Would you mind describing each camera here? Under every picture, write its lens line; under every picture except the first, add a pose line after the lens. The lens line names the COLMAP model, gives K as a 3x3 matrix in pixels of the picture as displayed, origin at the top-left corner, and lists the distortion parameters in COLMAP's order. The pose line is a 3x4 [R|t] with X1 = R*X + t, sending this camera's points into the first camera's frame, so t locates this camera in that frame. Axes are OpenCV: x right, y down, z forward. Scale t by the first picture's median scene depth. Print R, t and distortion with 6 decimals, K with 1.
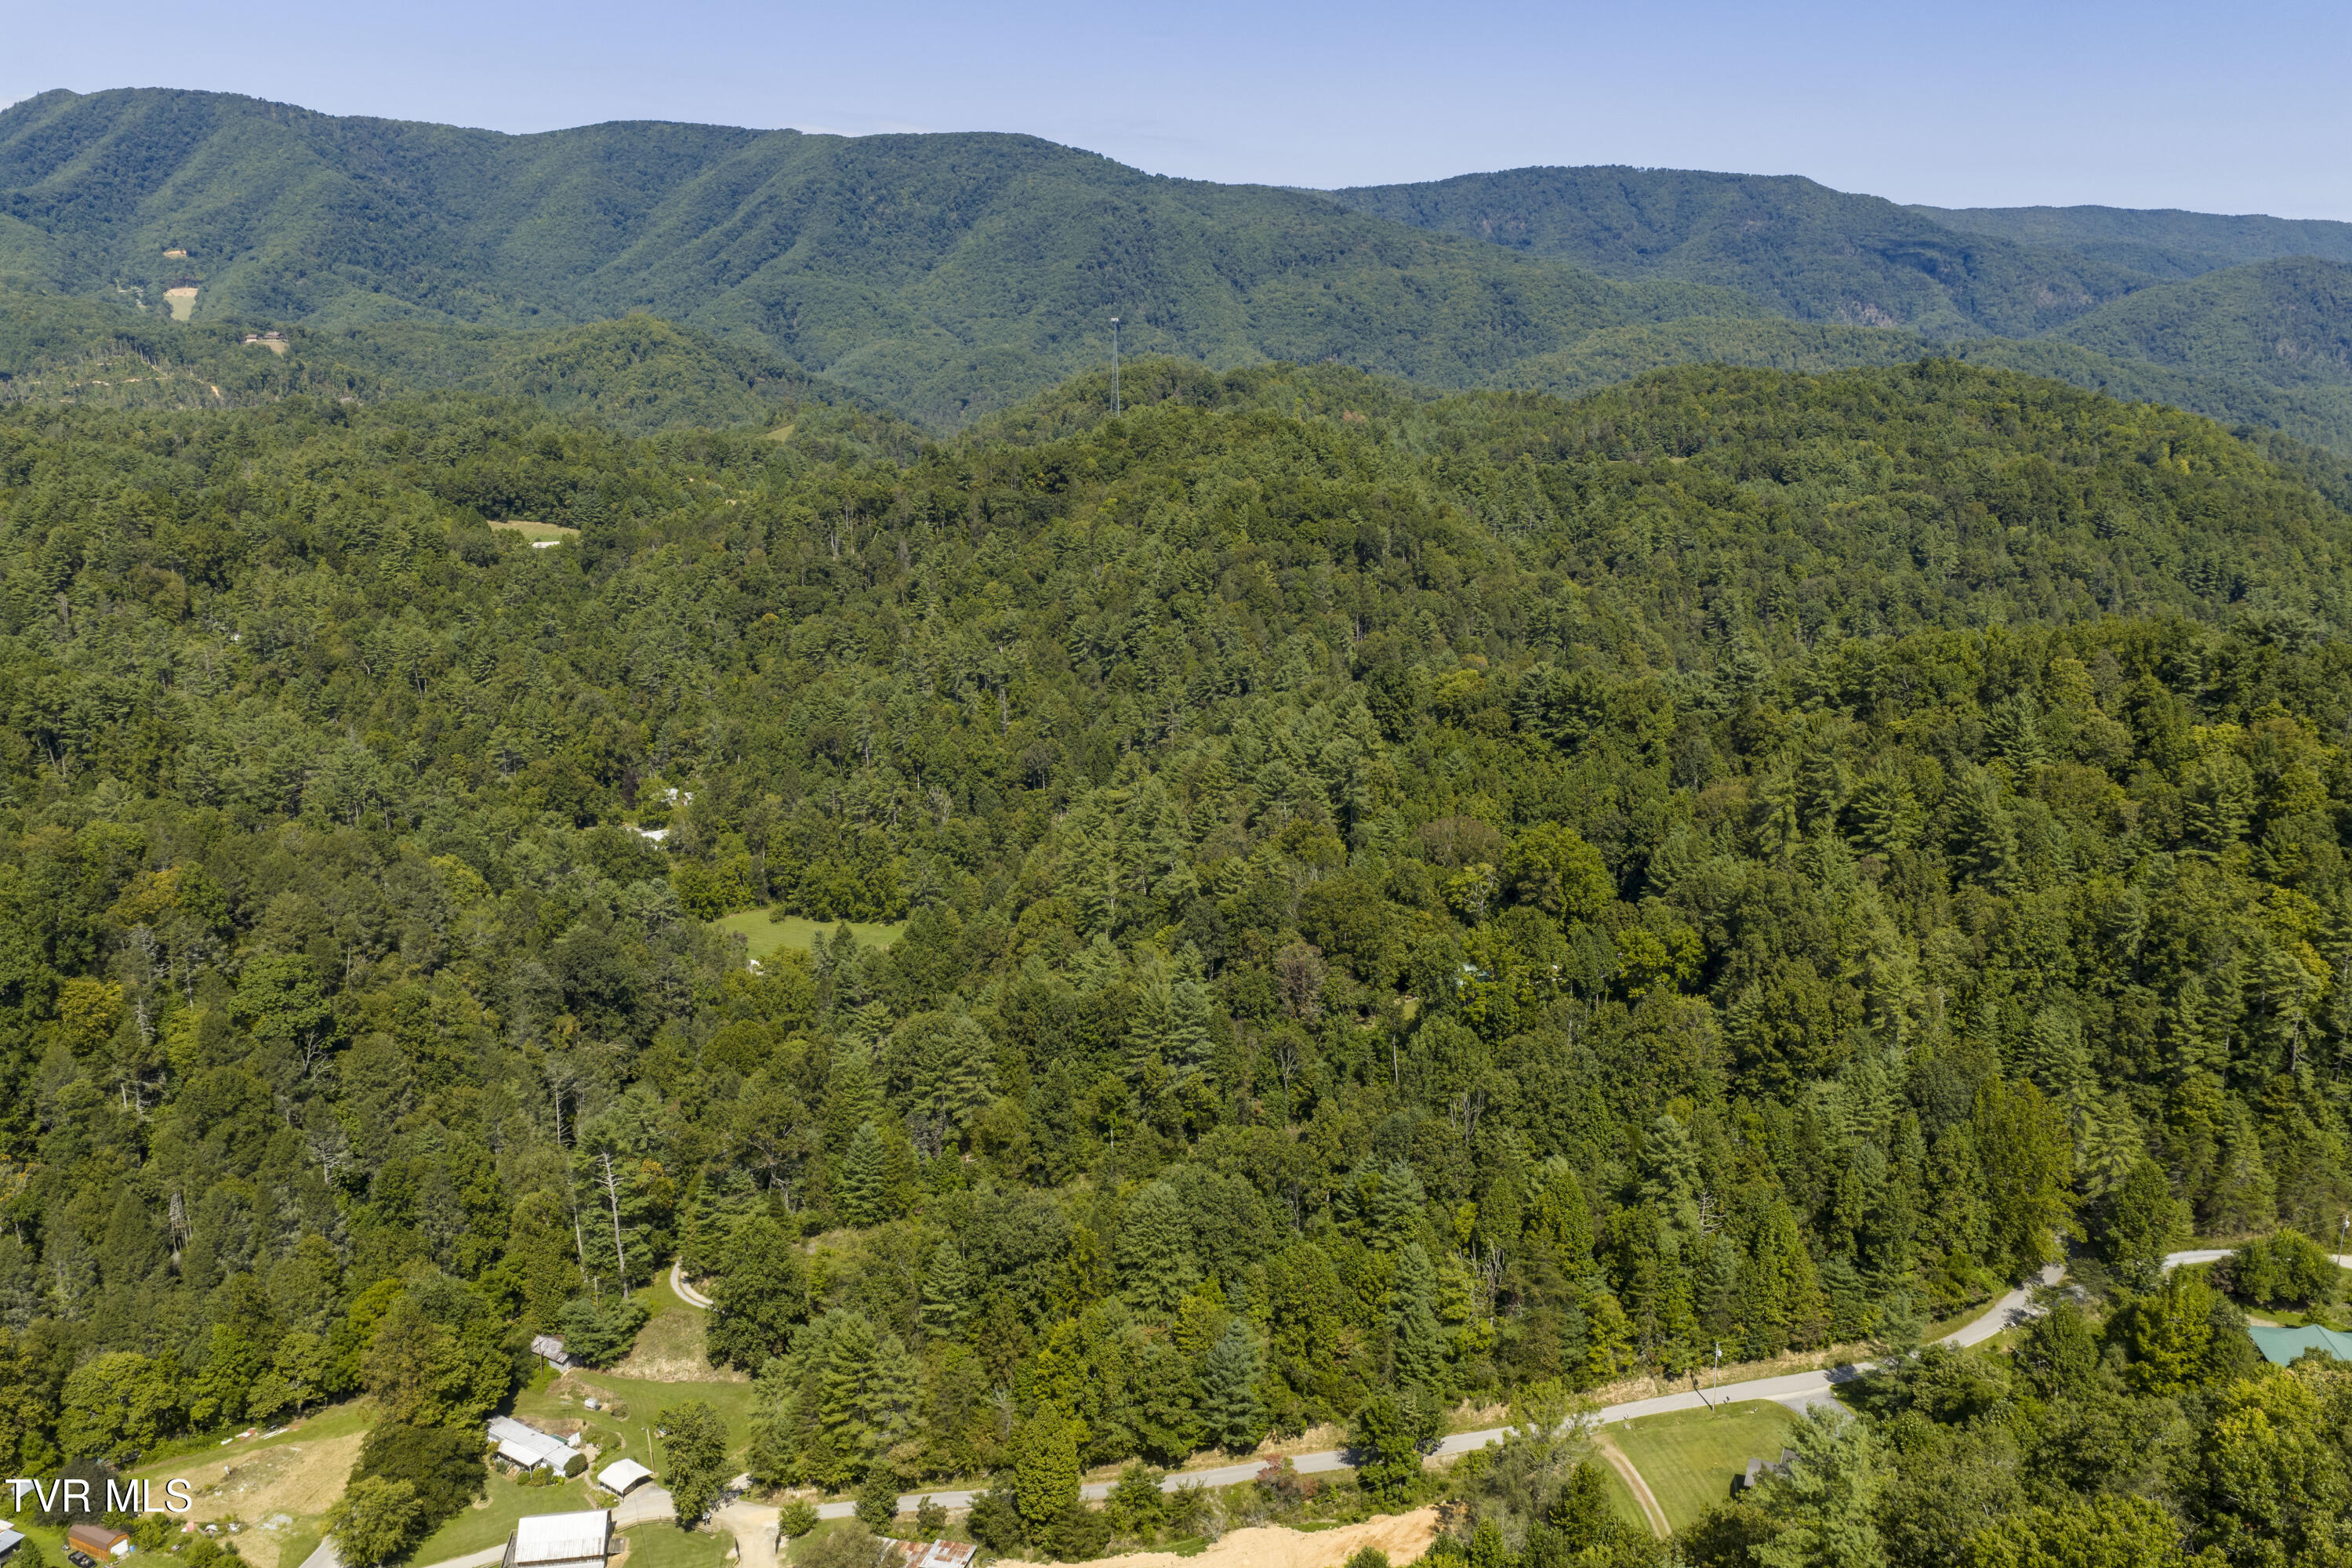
lens RADIAL K [[1938.9, 0, 1178.1], [0, 1938.9, 782.9], [0, 0, 1]] dist [0.018398, -0.026514]
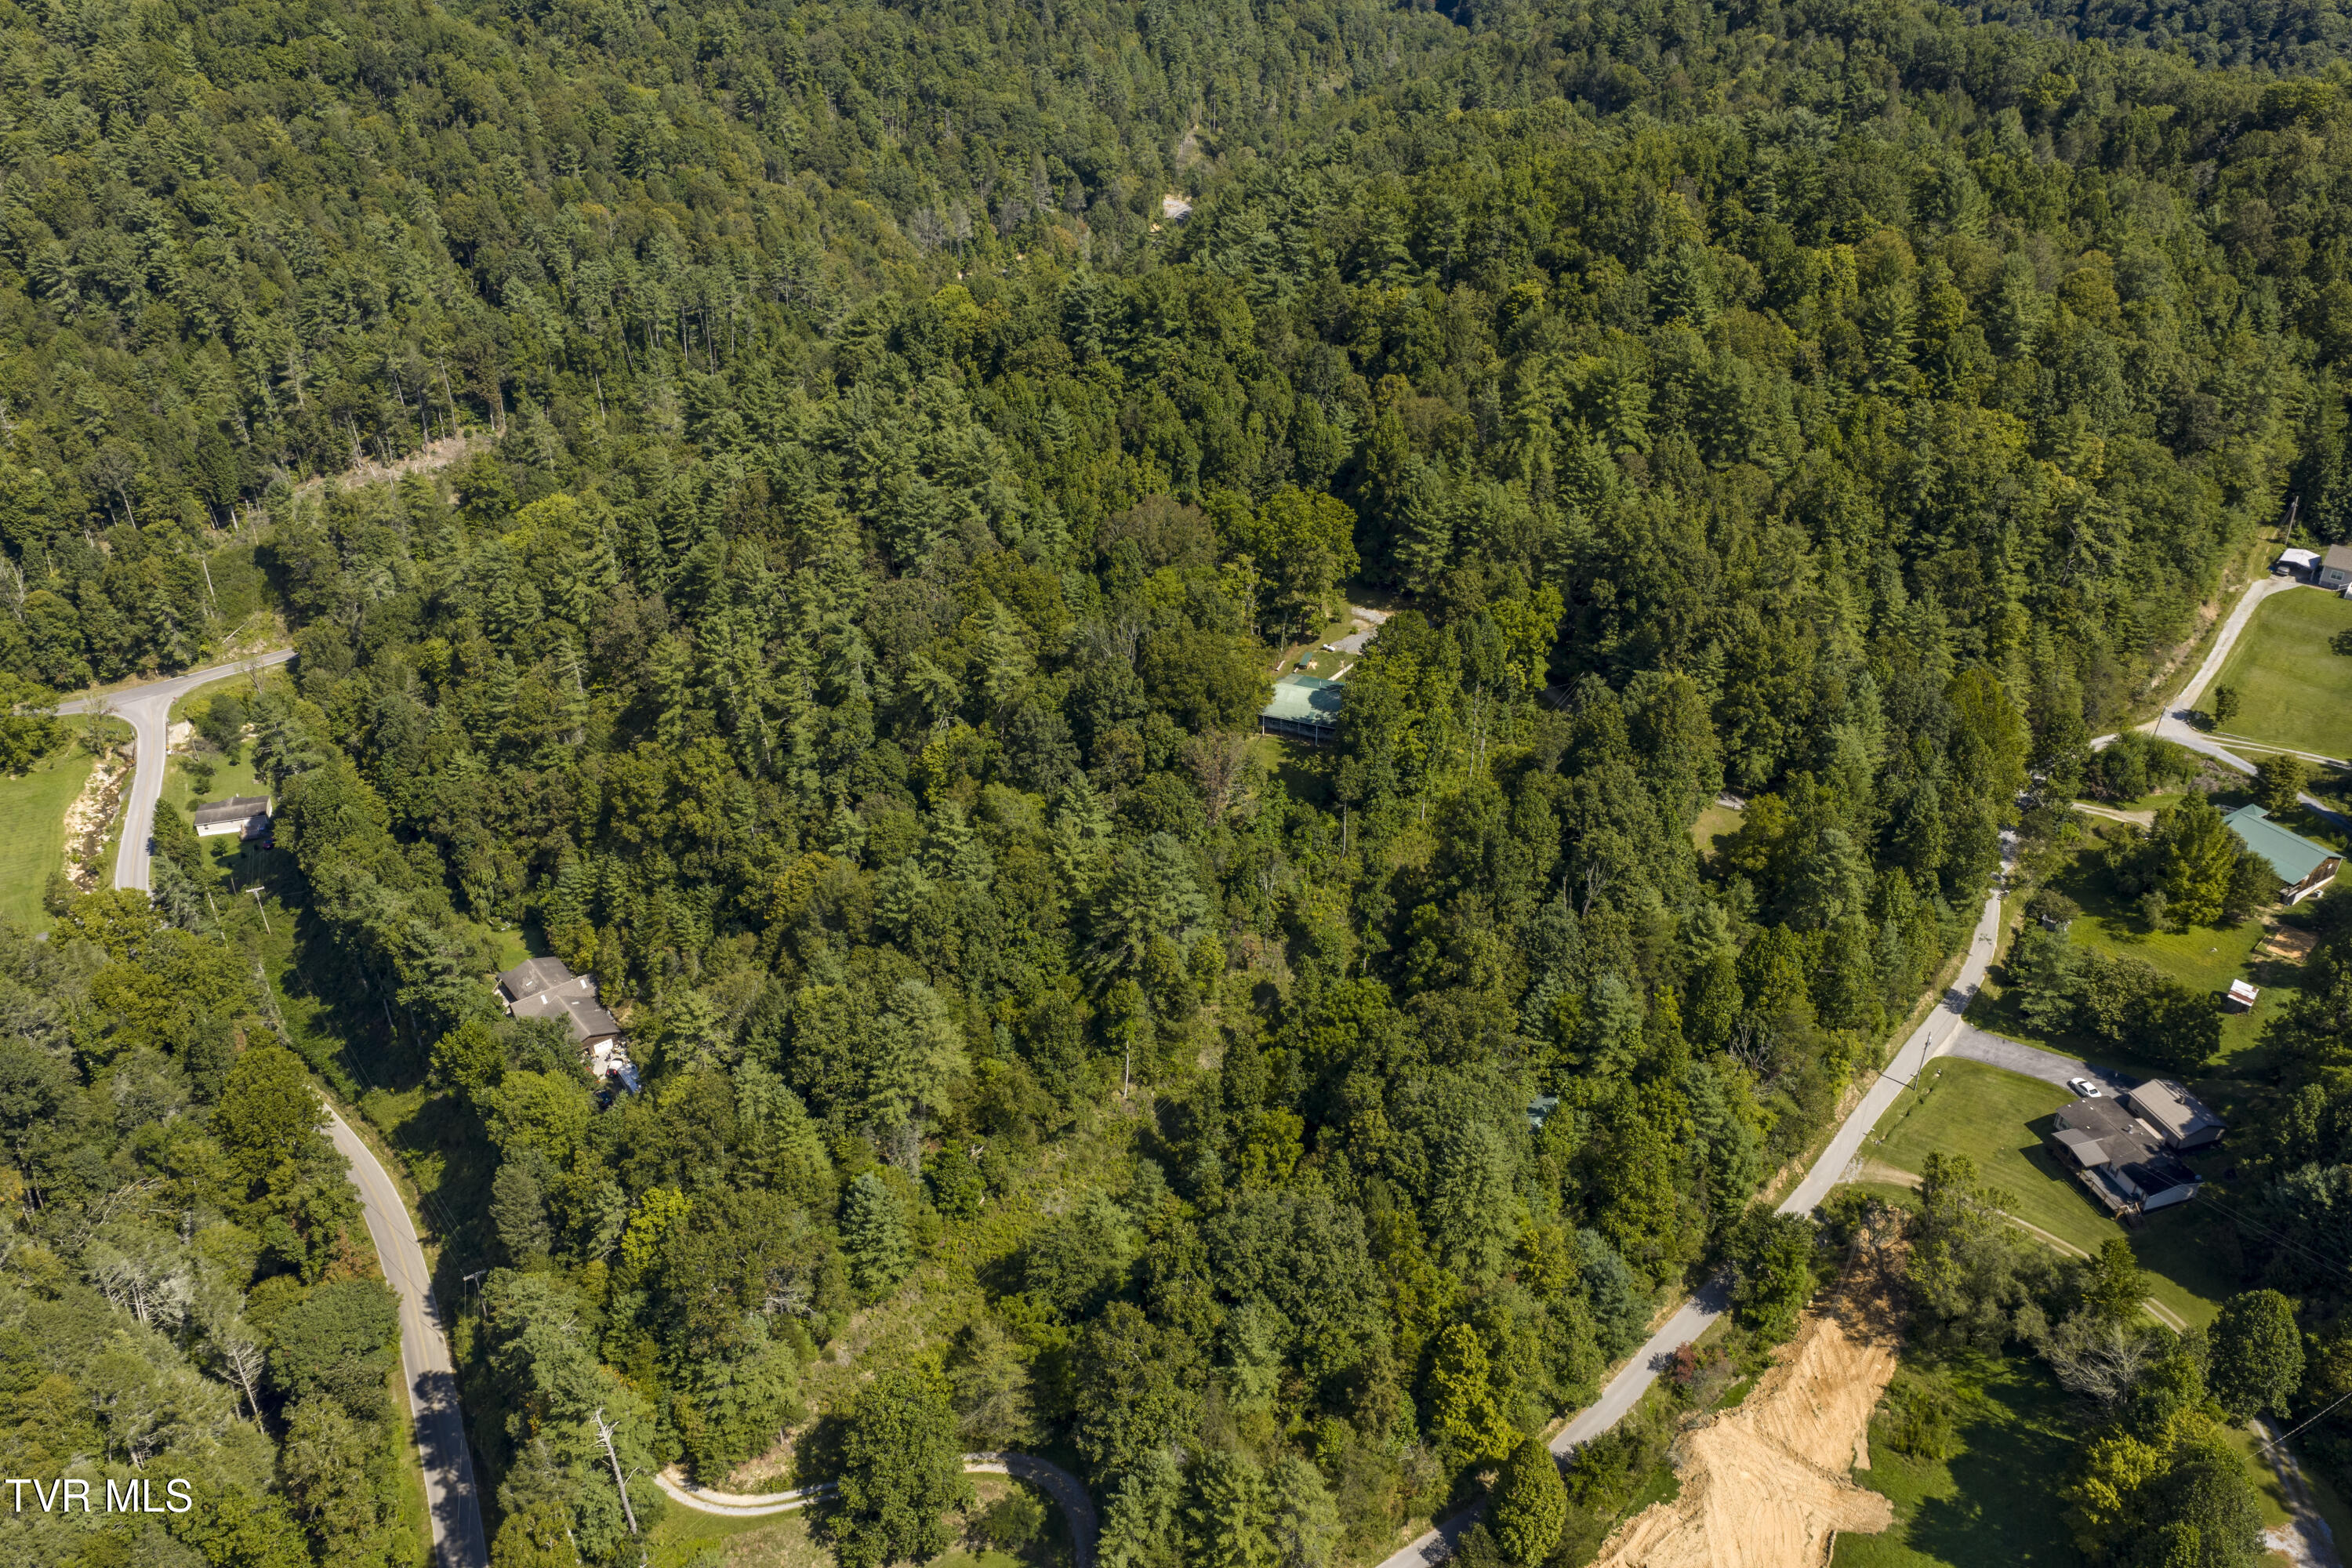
lens RADIAL K [[1938.9, 0, 1177.8], [0, 1938.9, 789.0], [0, 0, 1]] dist [0.018398, -0.026514]
pose [[0.757907, -0.339123, 0.557290, -0.210308], [0.154504, 0.923272, 0.351708, -0.094399], [-0.633802, -0.180458, 0.752150, 0.205044]]
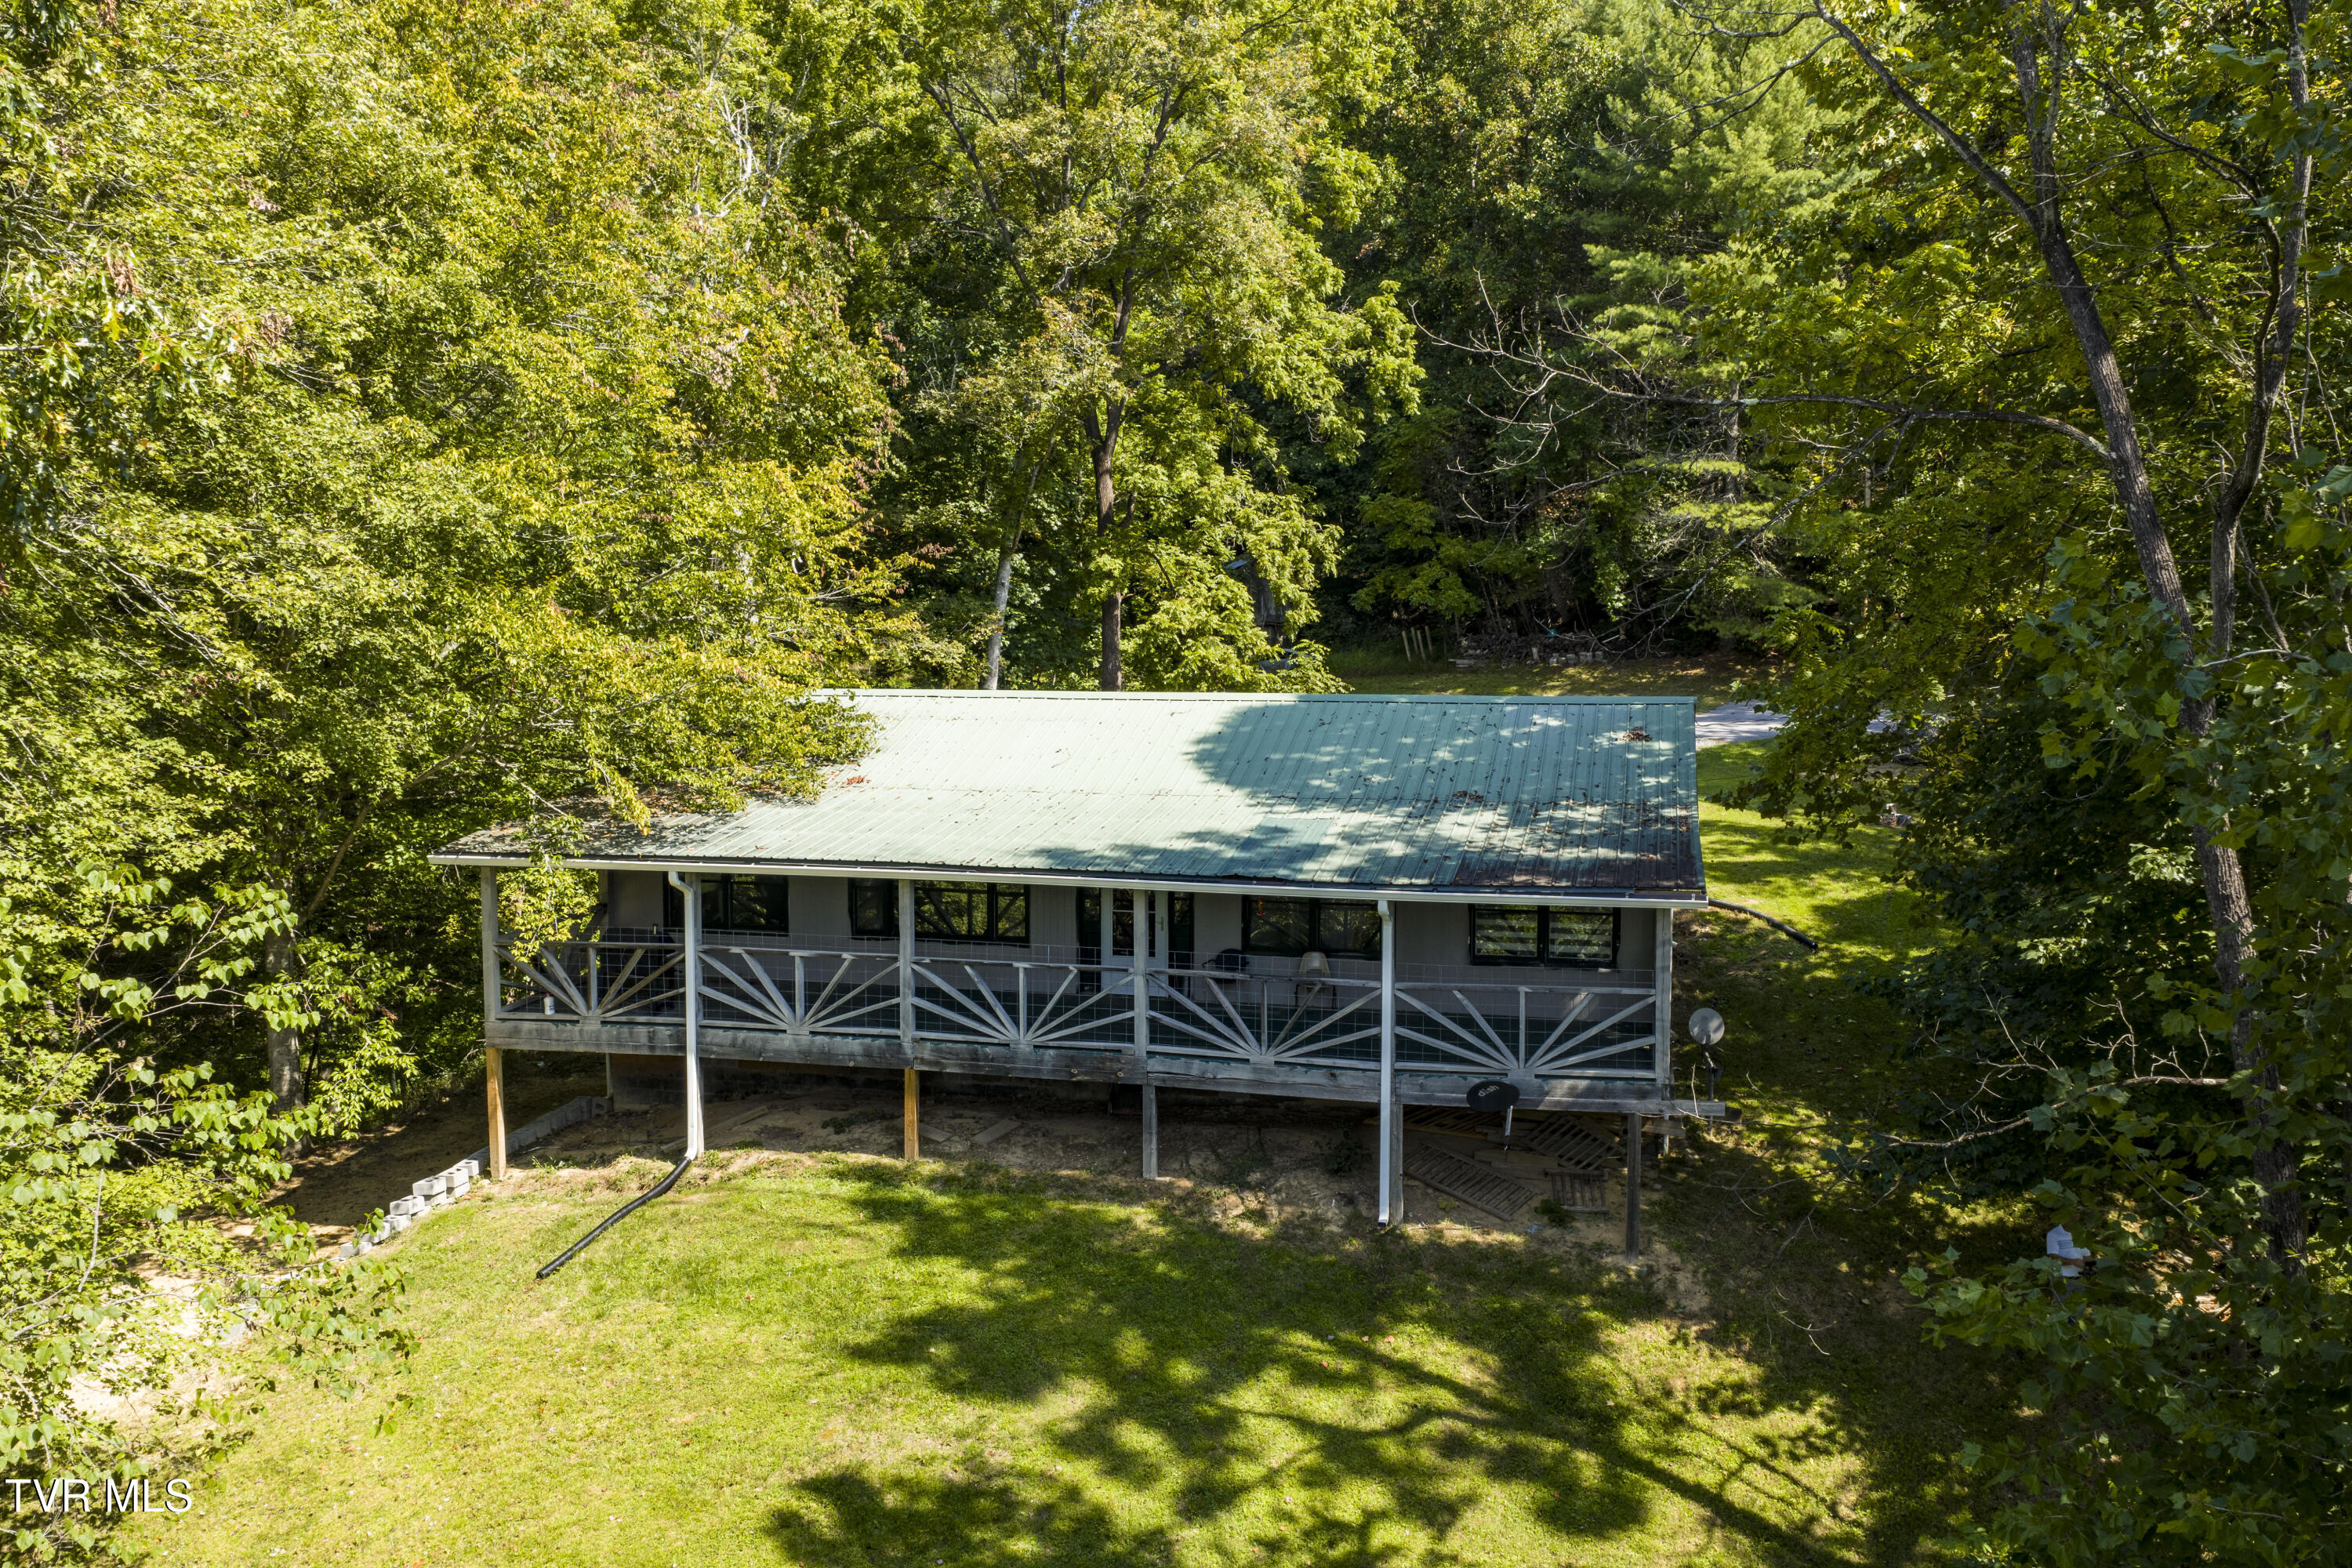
lens RADIAL K [[1938.9, 0, 1179.3], [0, 1938.9, 785.7], [0, 0, 1]] dist [0.018398, -0.026514]
pose [[0.676615, -0.068172, 0.733175, 0.049958], [0.177077, 0.981549, -0.072150, 0.058566], [-0.714728, 0.178646, 0.676202, 0.513088]]
